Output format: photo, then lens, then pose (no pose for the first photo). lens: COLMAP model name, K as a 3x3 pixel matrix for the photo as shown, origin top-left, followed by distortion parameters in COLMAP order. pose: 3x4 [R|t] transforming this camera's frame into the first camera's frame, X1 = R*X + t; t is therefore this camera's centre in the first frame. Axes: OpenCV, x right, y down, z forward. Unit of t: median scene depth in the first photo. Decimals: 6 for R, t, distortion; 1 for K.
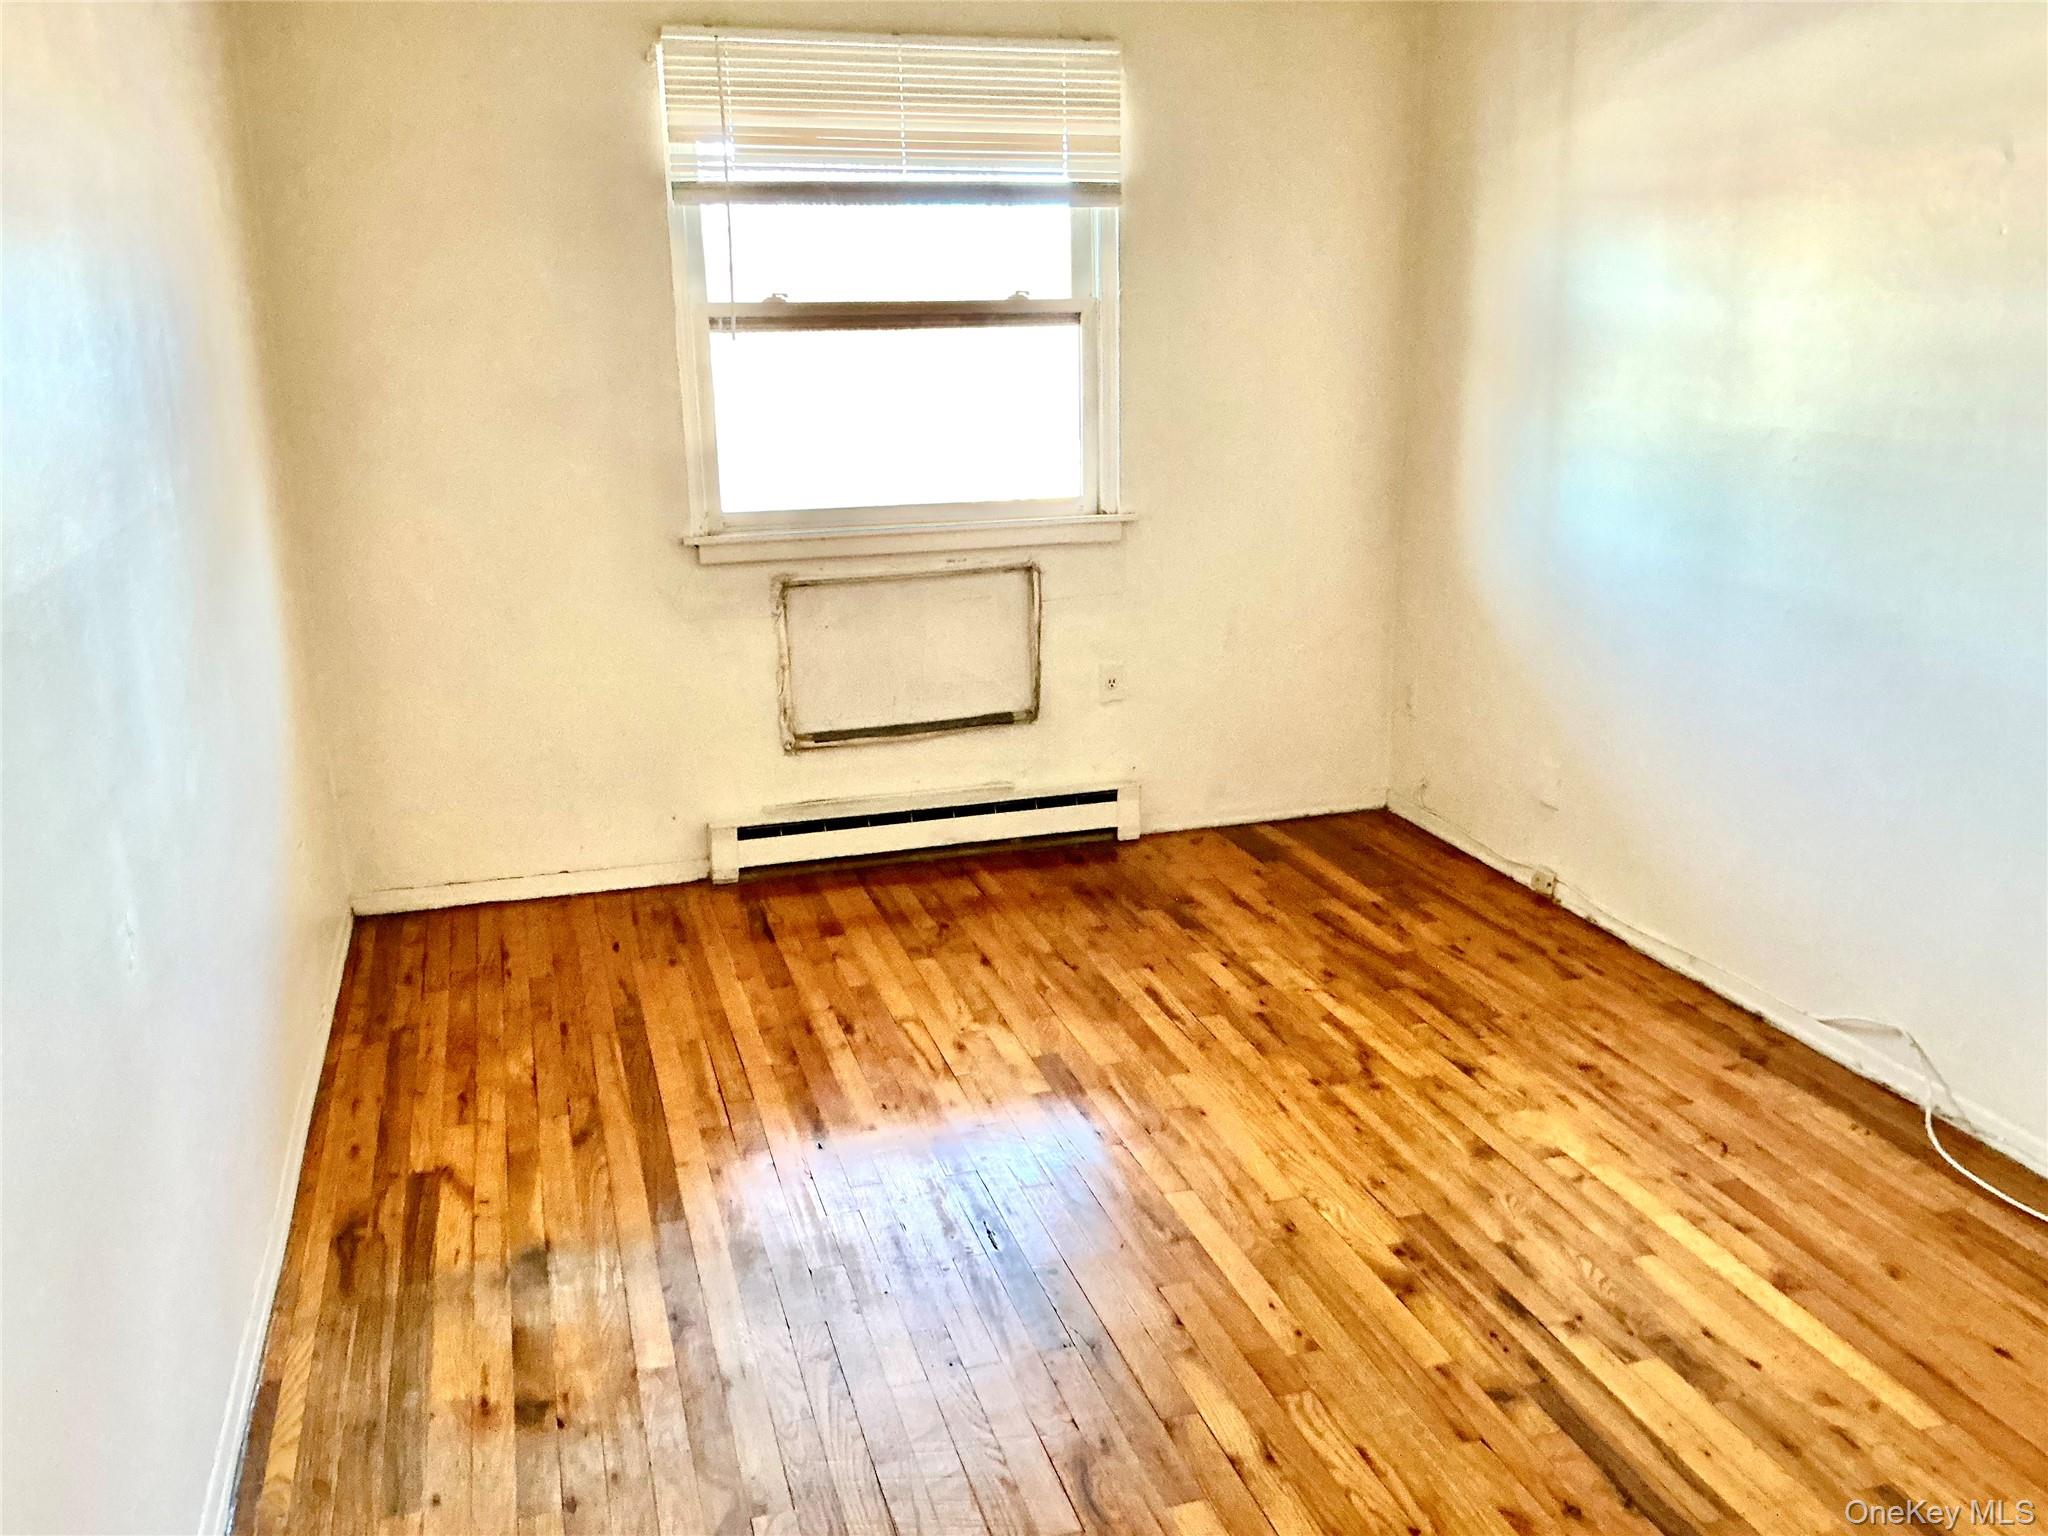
lens RADIAL K [[1700.7, 0, 1024.0], [0, 1700.7, 768.0], [0, 0, 1]] dist [0.183121, -0.394208]
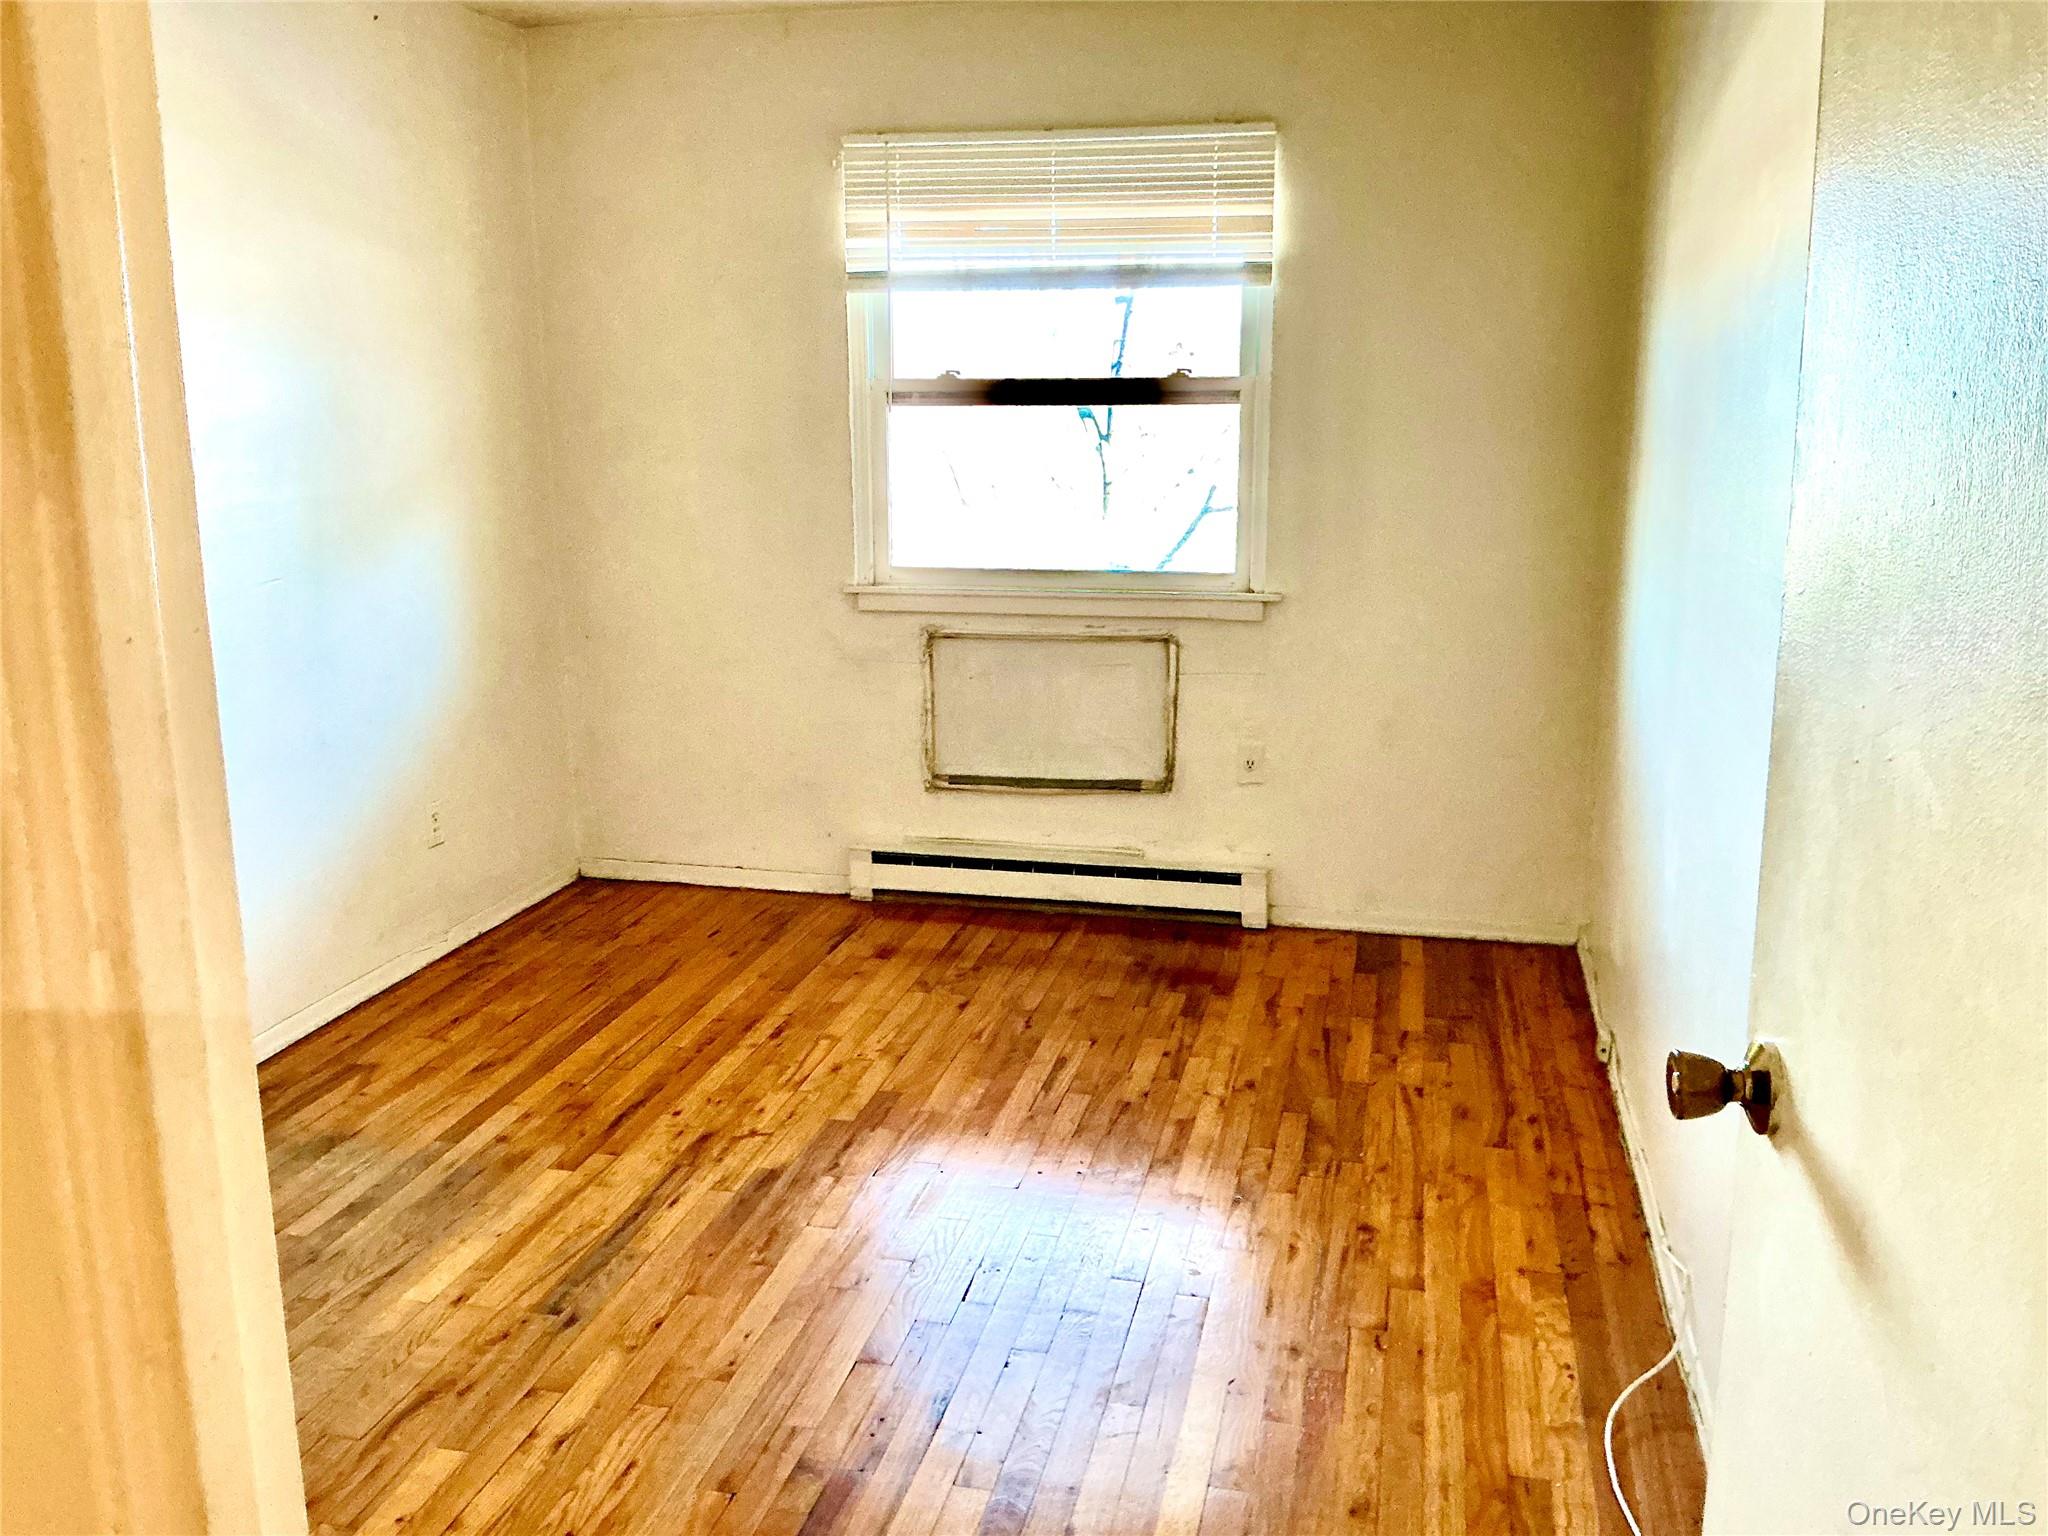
lens RADIAL K [[1700.7, 0, 1024.0], [0, 1700.7, 768.0], [0, 0, 1]] dist [0.183121, -0.394208]
pose [[0.865113, 0.120694, -0.486840, 0.536653], [-0.141448, 0.989928, -0.005935, -0.030753], [0.481220, 0.073997, 0.873471, 0.107201]]
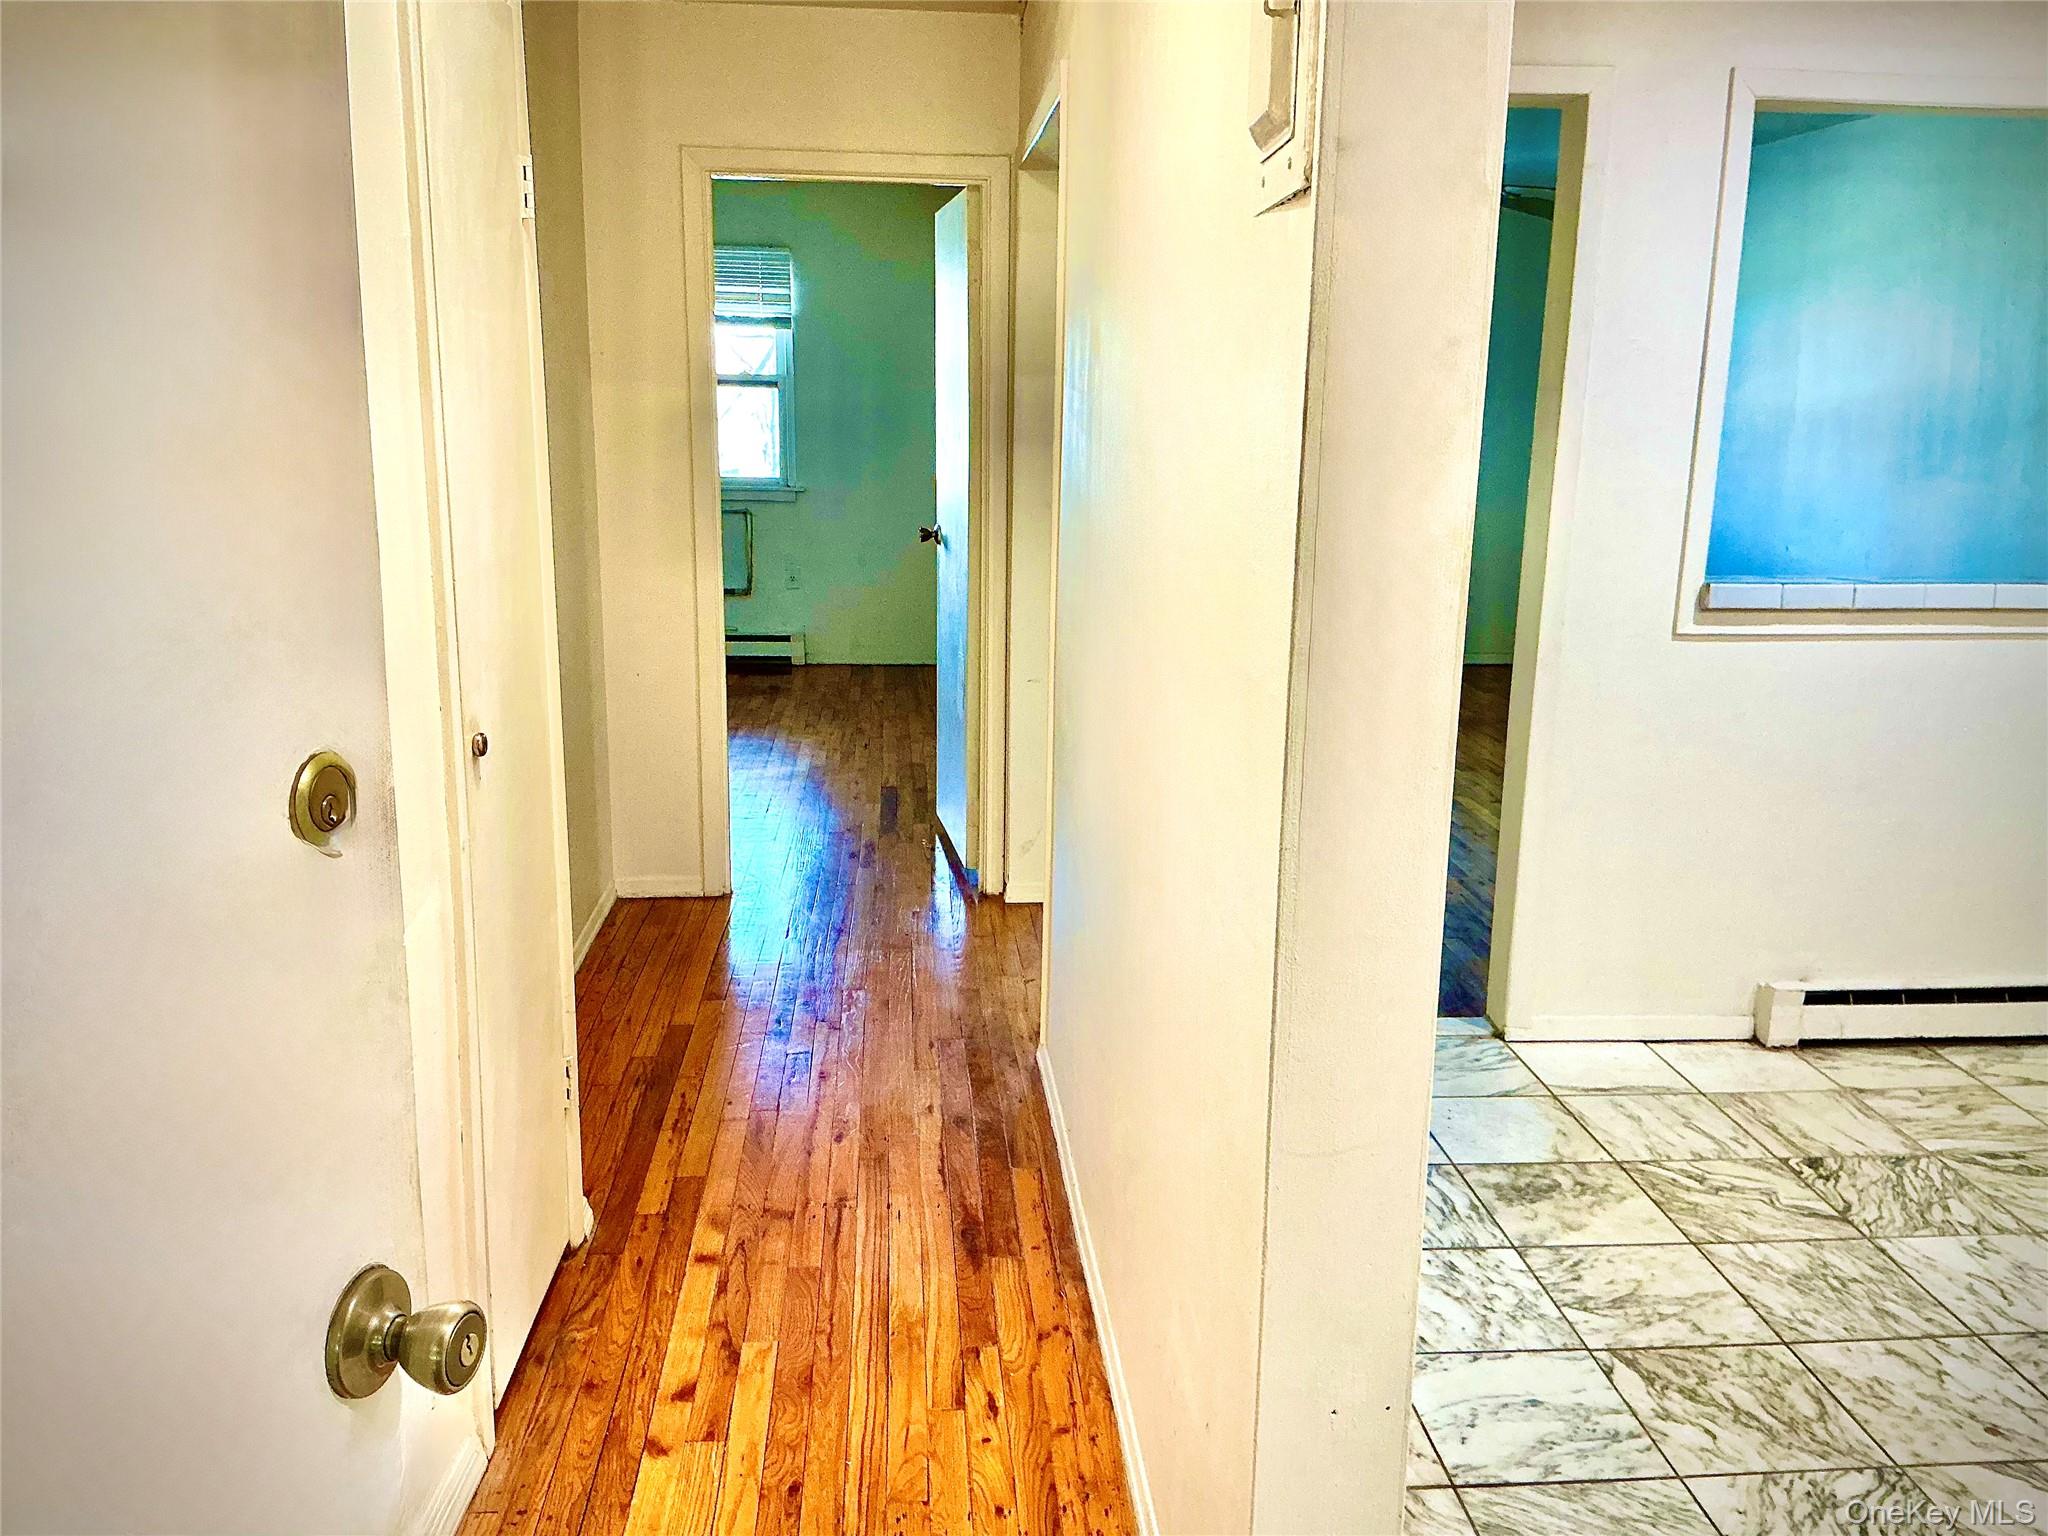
lens RADIAL K [[1694.5, 0, 1024.0], [0, 1694.5, 768.0], [0, 0, 1]] dist [0.135718, -0.256592]
pose [[0.974876, 0.080570, -0.207669, 0.906099], [-0.089585, 0.995386, -0.034364, 0.255199], [0.203942, 0.052104, 0.977595, -0.978298]]
